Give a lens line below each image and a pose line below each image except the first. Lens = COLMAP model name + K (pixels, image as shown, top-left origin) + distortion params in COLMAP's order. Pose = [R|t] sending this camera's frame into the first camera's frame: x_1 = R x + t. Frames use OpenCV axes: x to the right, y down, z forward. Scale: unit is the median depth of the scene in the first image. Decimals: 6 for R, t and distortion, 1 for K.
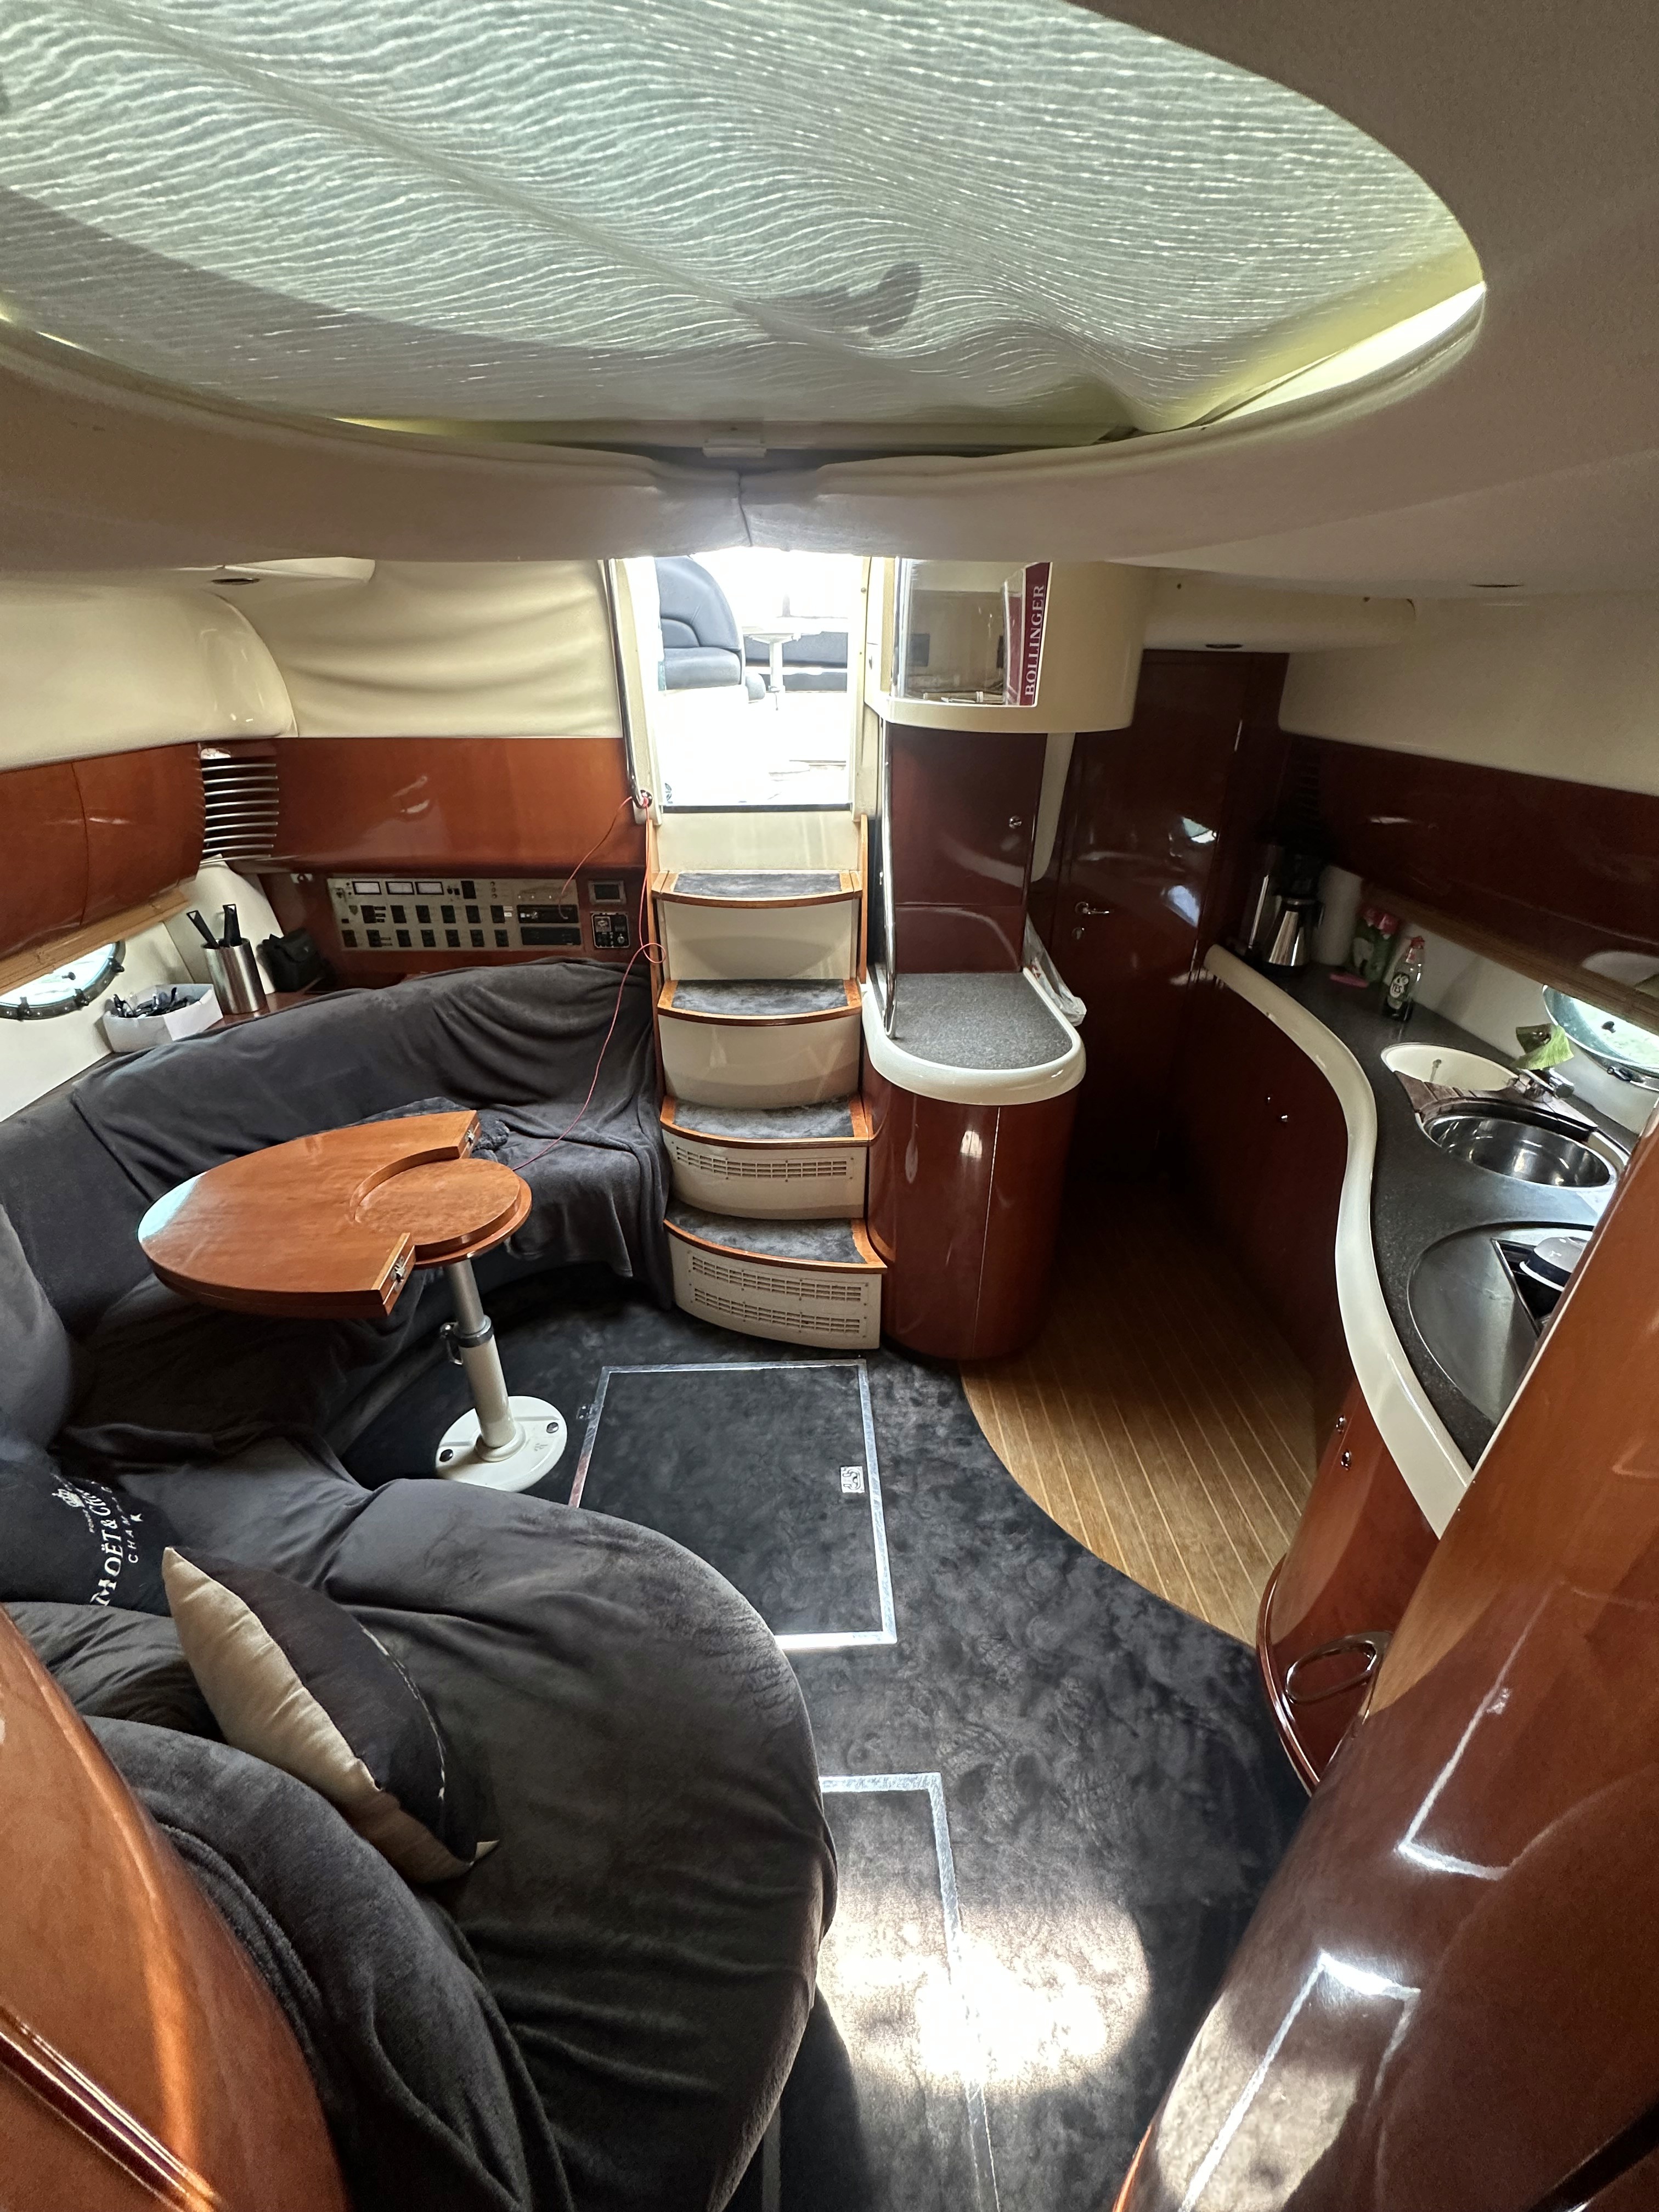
lens RADIAL K [[886.3, 0, 829.0], [0, 886.3, 1102.8], [0, 0, 1]] dist [-0.000512, -0.000262]
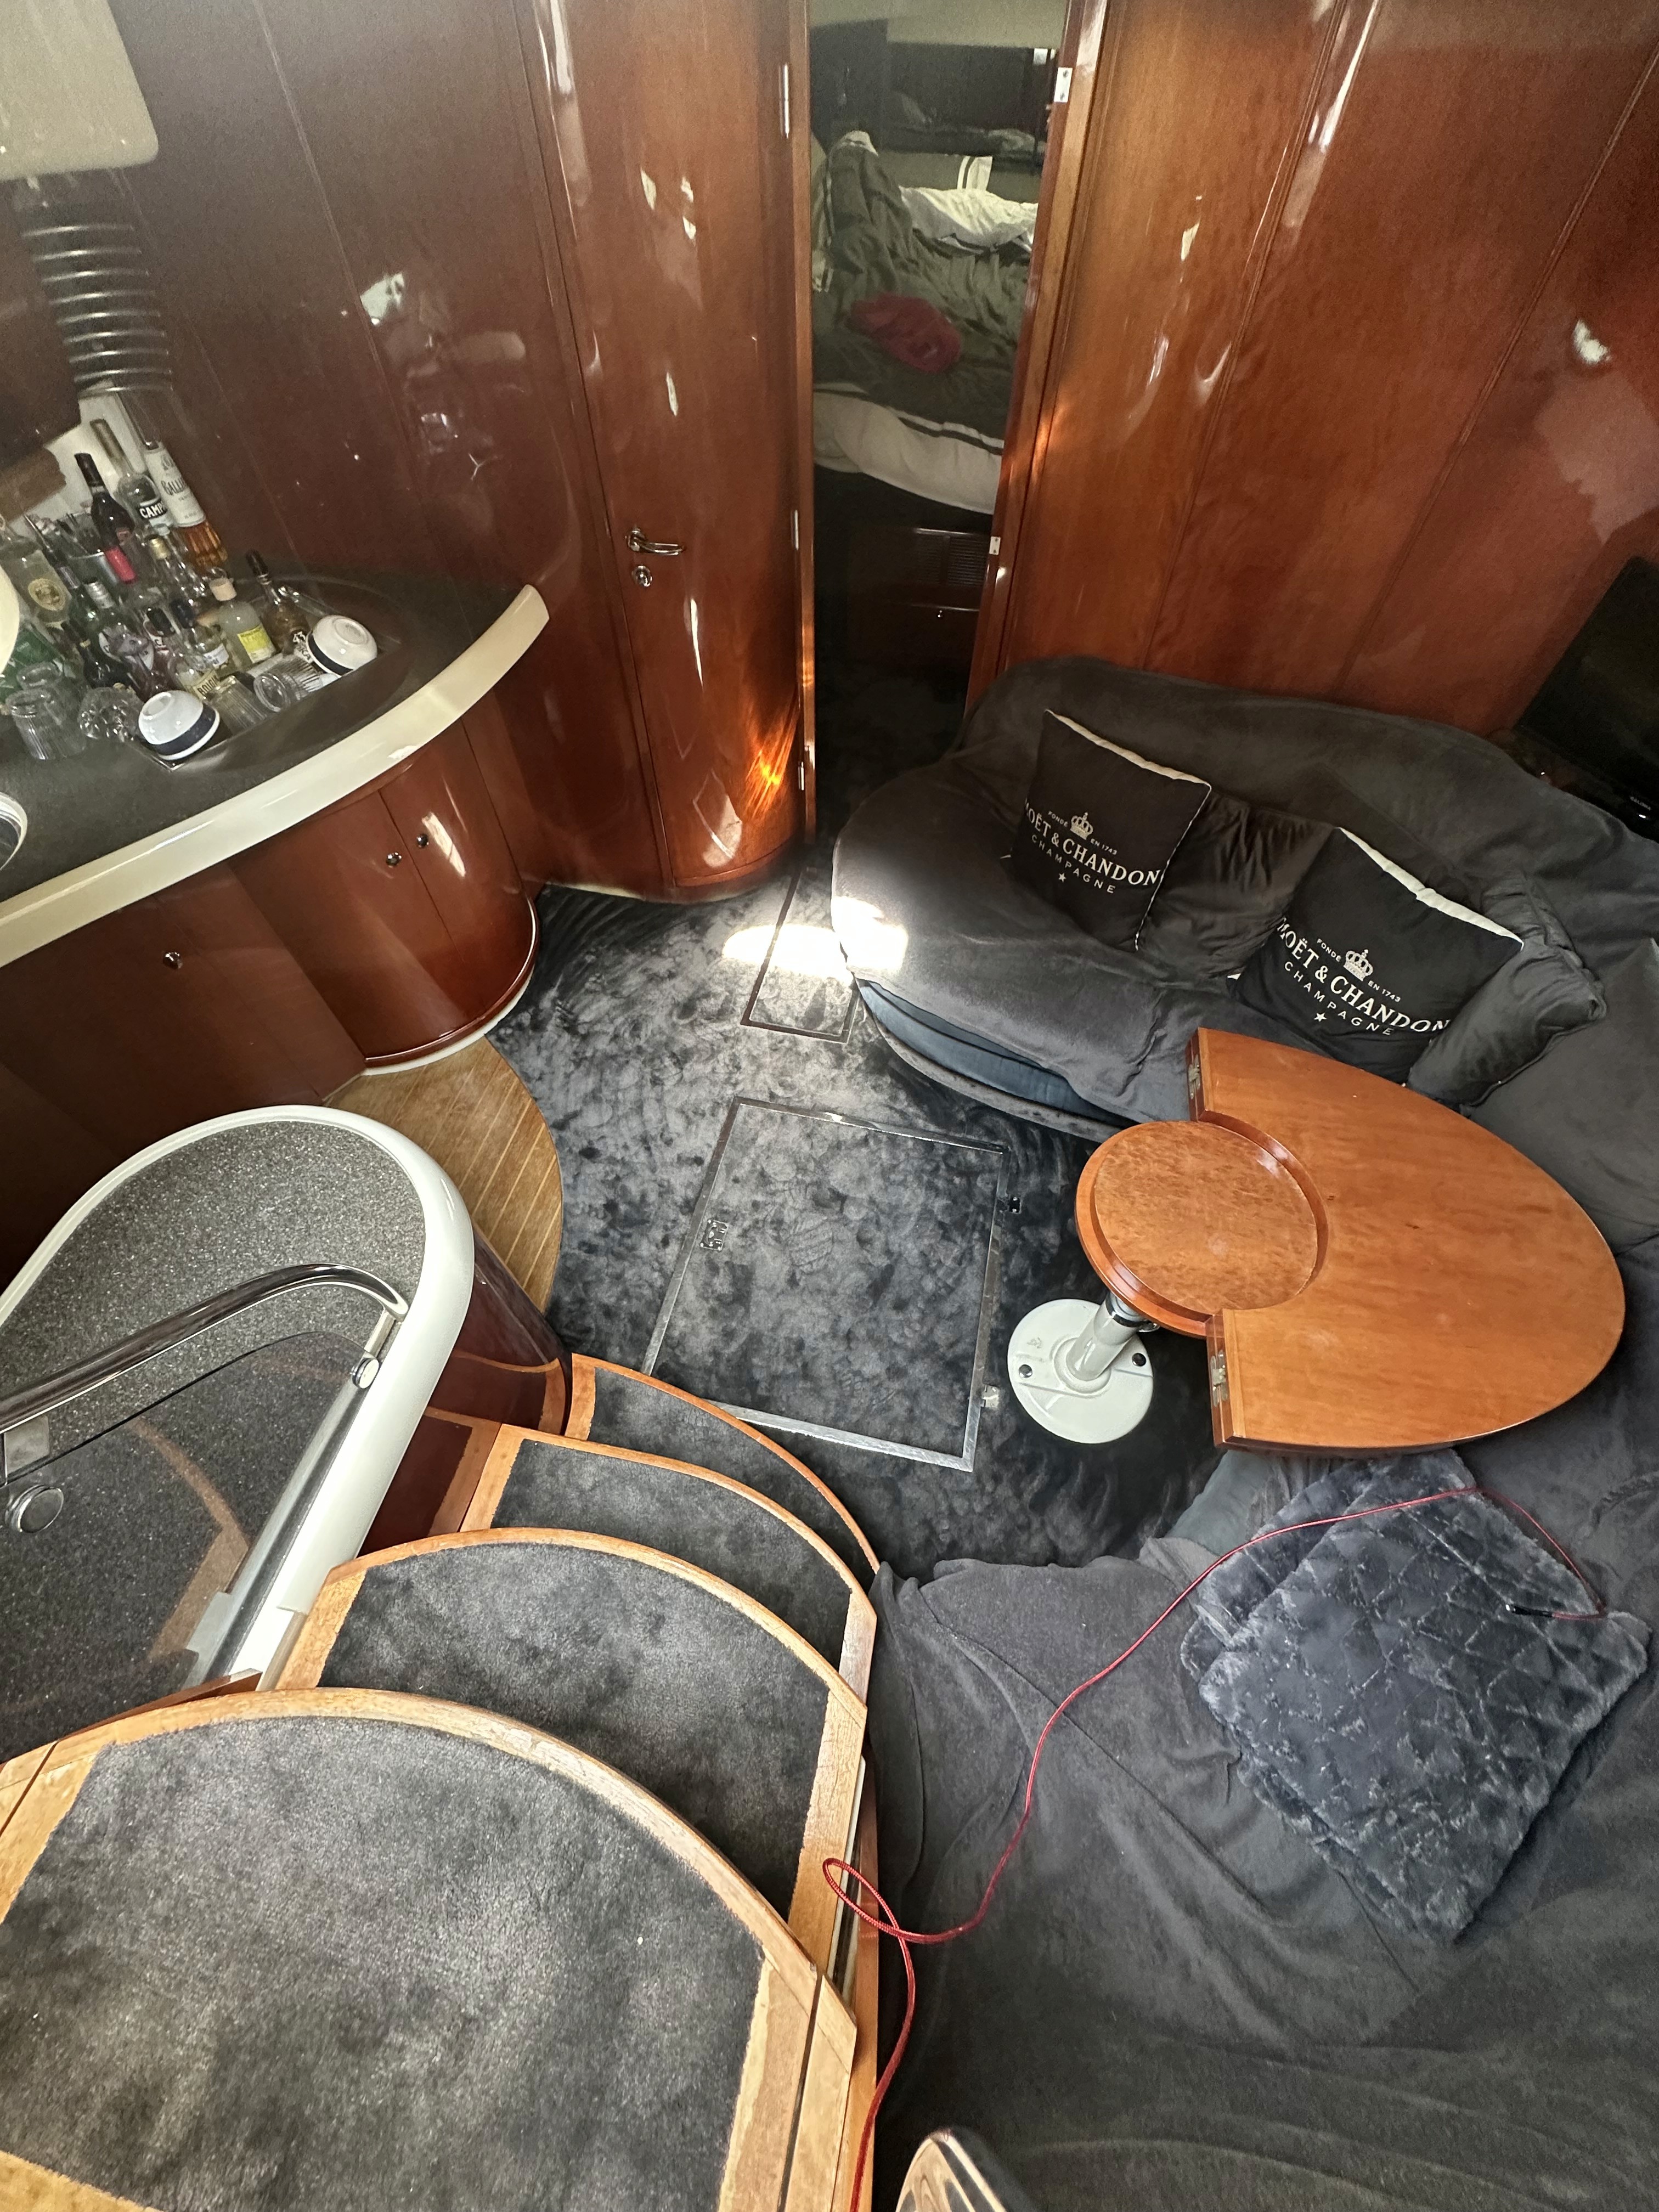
lens RADIAL K [[886.3, 0, 829.0], [0, 886.3, 1102.8], [0, 0, 1]] dist [-0.000512, -0.000262]
pose [[-0.967347, -0.217025, 0.130923, -0.177537], [0.102641, 0.136867, 0.985257, -0.507467], [-0.231745, 0.966523, -0.110122, 0.852193]]
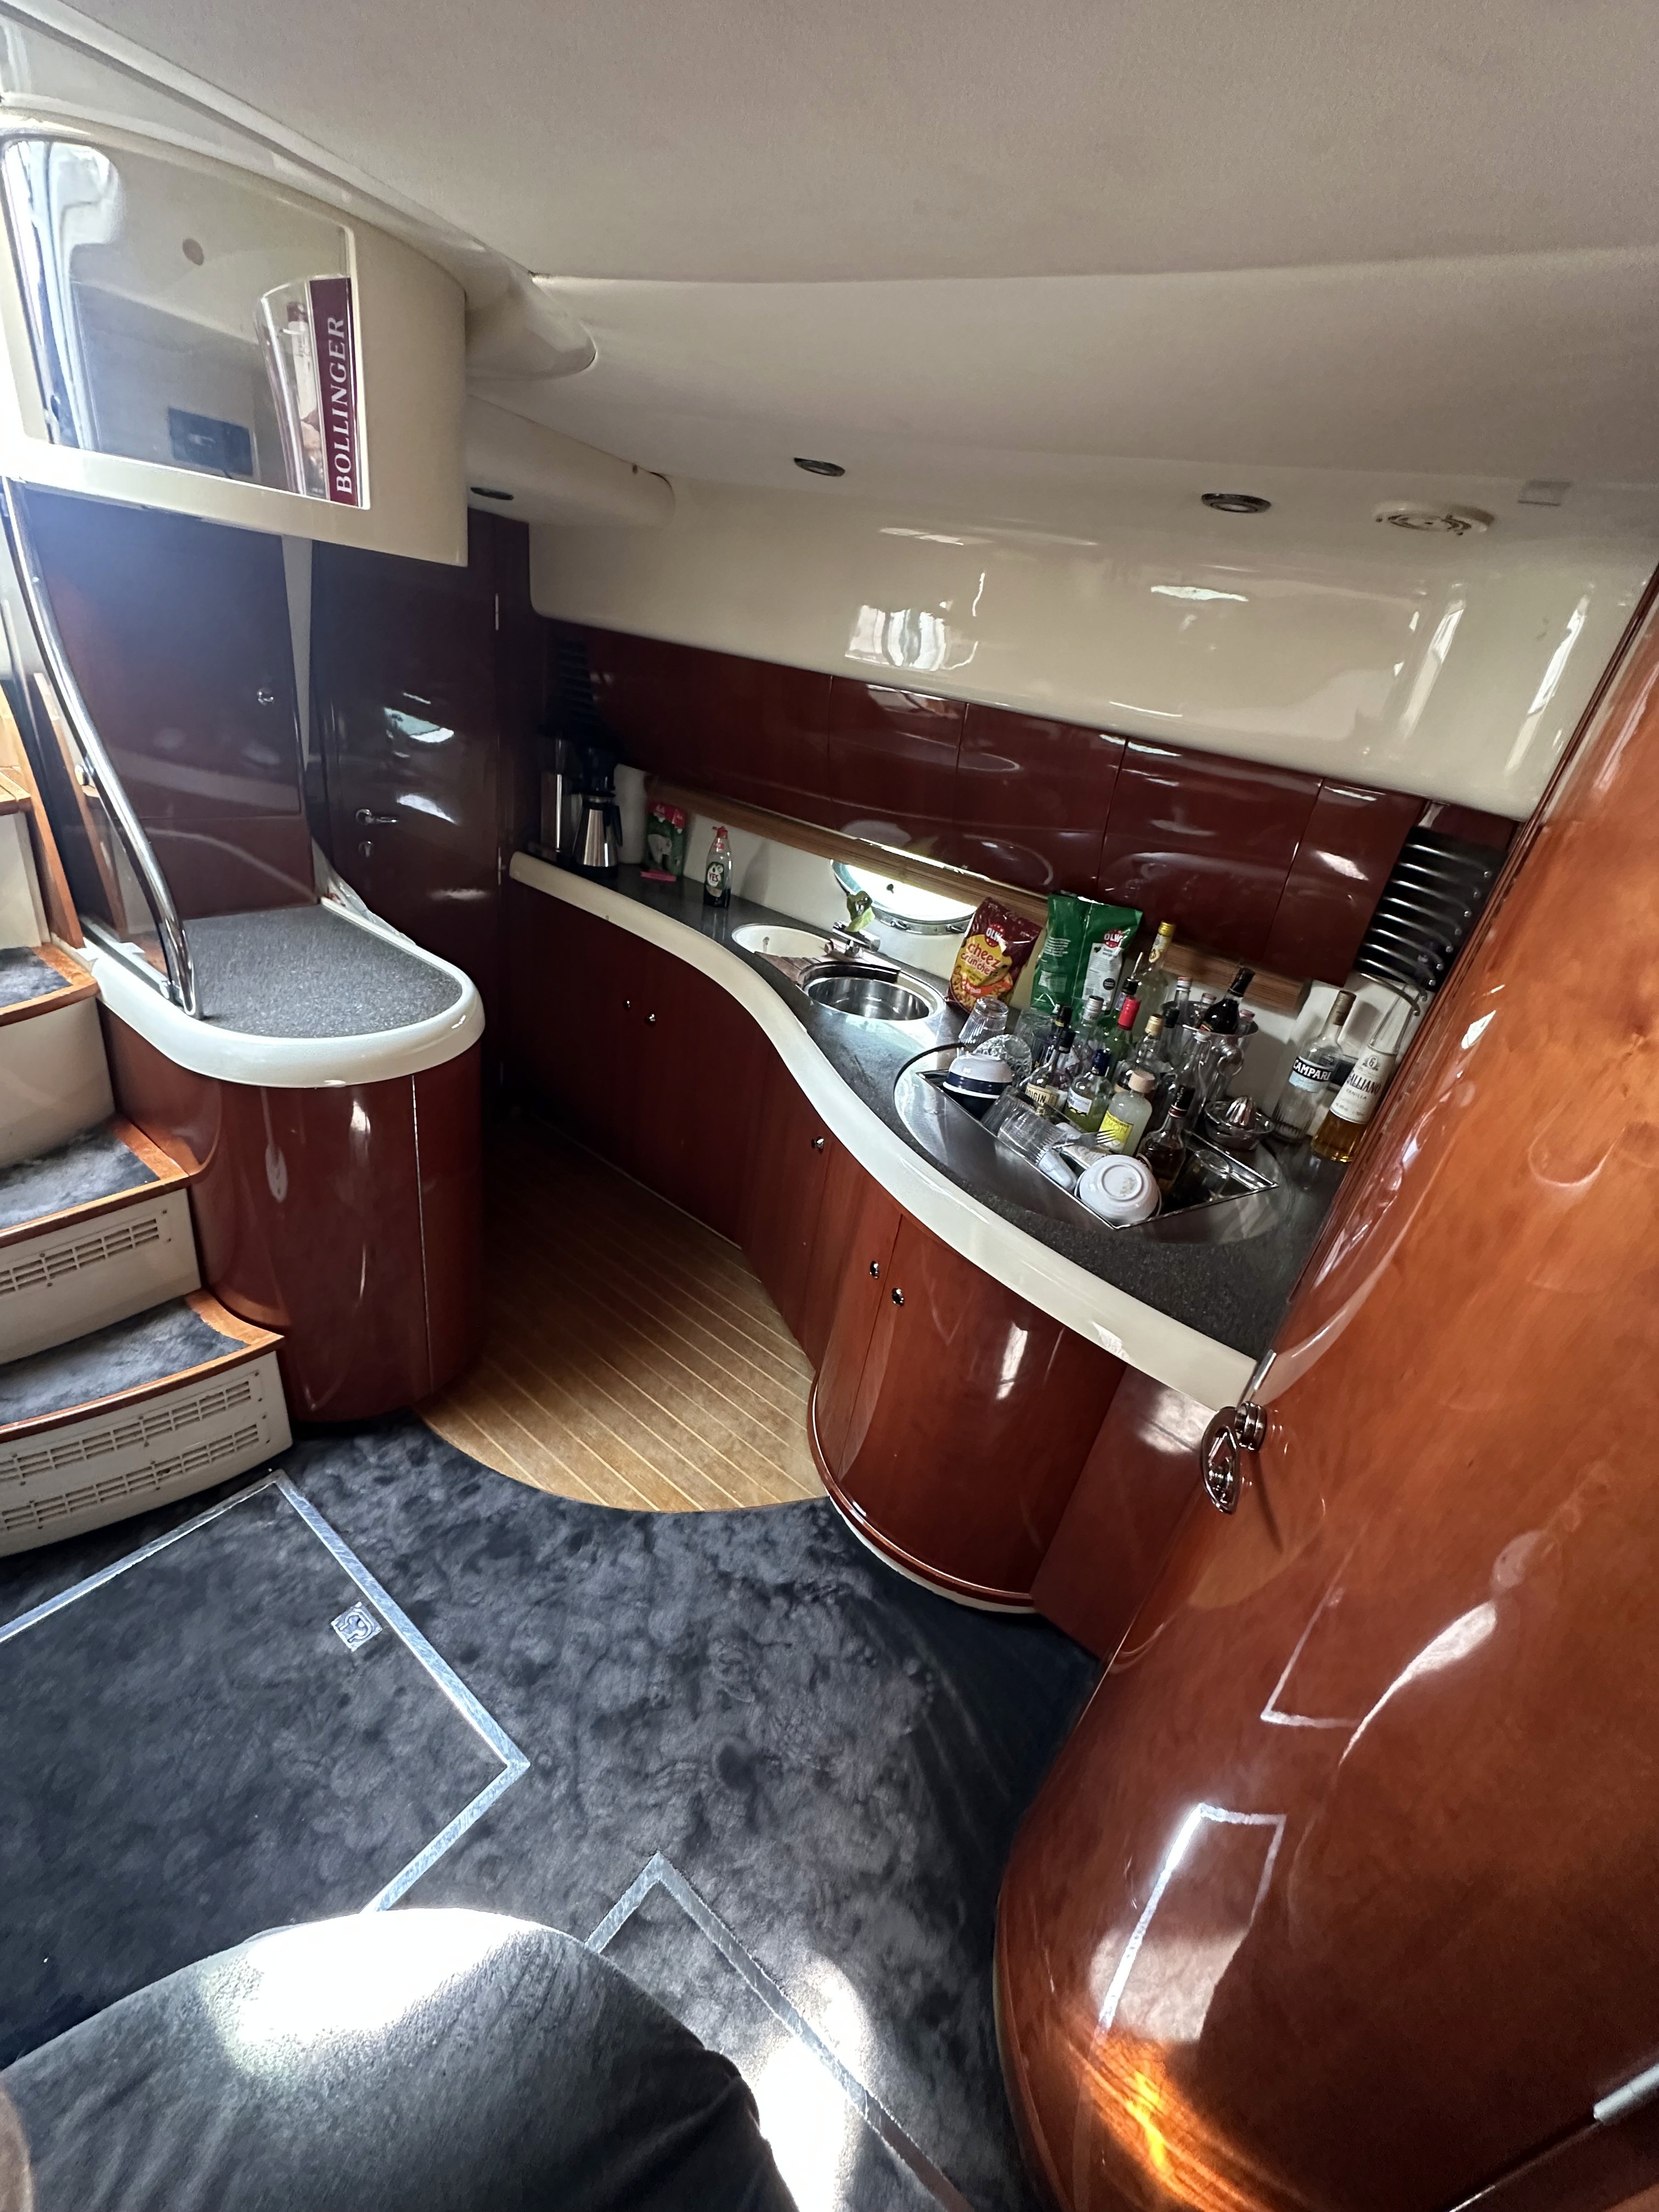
lens RADIAL K [[886.3, 0, 829.0], [0, 886.3, 1102.8], [0, 0, 1]] dist [-0.000512, -0.000262]
pose [[0.626910, -0.274434, 0.729157, -0.128274], [0.214006, 0.960564, 0.177532, -0.027458], [-0.749123, 0.044748, 0.660918, 0.195762]]
